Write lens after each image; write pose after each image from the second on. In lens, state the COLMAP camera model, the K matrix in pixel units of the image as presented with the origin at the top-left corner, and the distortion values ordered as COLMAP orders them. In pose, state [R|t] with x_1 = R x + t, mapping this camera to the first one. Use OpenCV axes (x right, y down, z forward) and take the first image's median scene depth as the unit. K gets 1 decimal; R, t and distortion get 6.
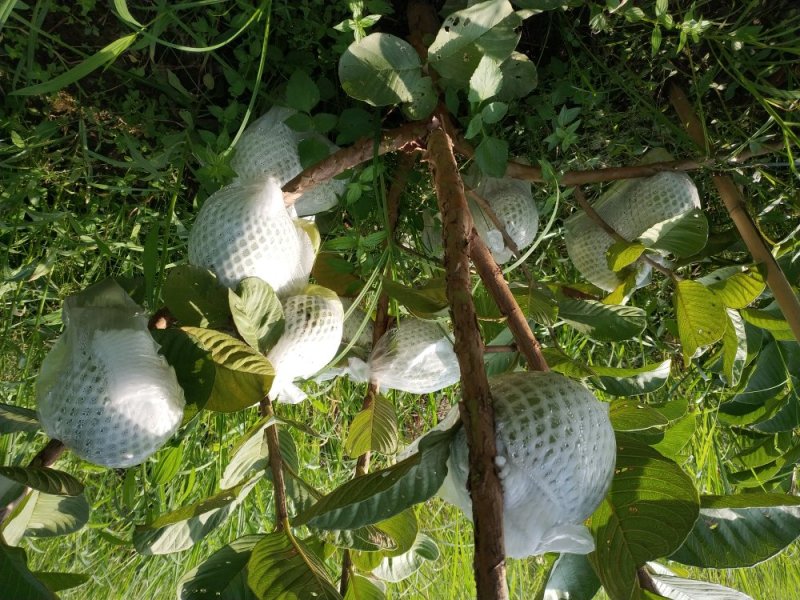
lens RADIAL K [[602.9, 0, 400.0], [0, 602.9, 300.0], [0, 0, 1]] dist [0.115855, -0.309418]
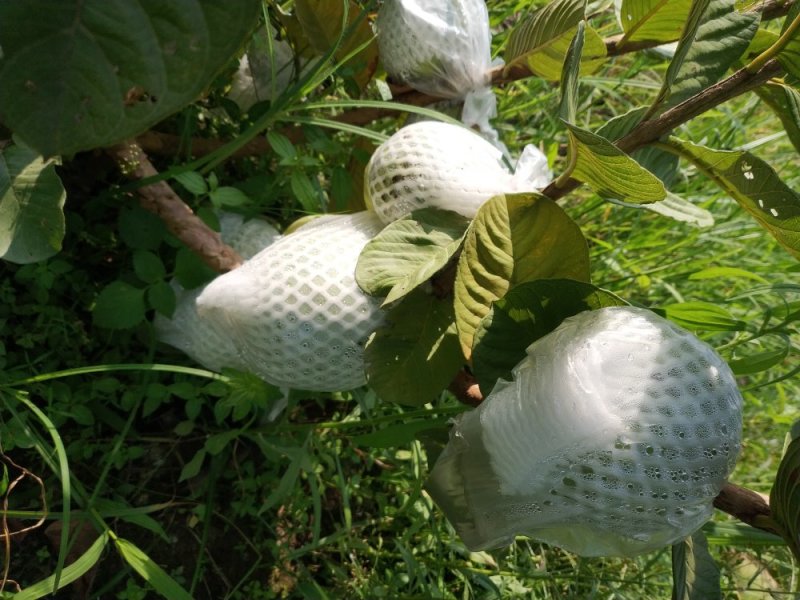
lens RADIAL K [[602.9, 0, 400.0], [0, 602.9, 300.0], [0, 0, 1]] dist [0.115855, -0.309418]
pose [[-0.325333, -0.932220, -0.158508, -0.181829], [0.943328, -0.308347, -0.122698, 0.071747], [0.065506, -0.189443, 0.979704, 0.406721]]
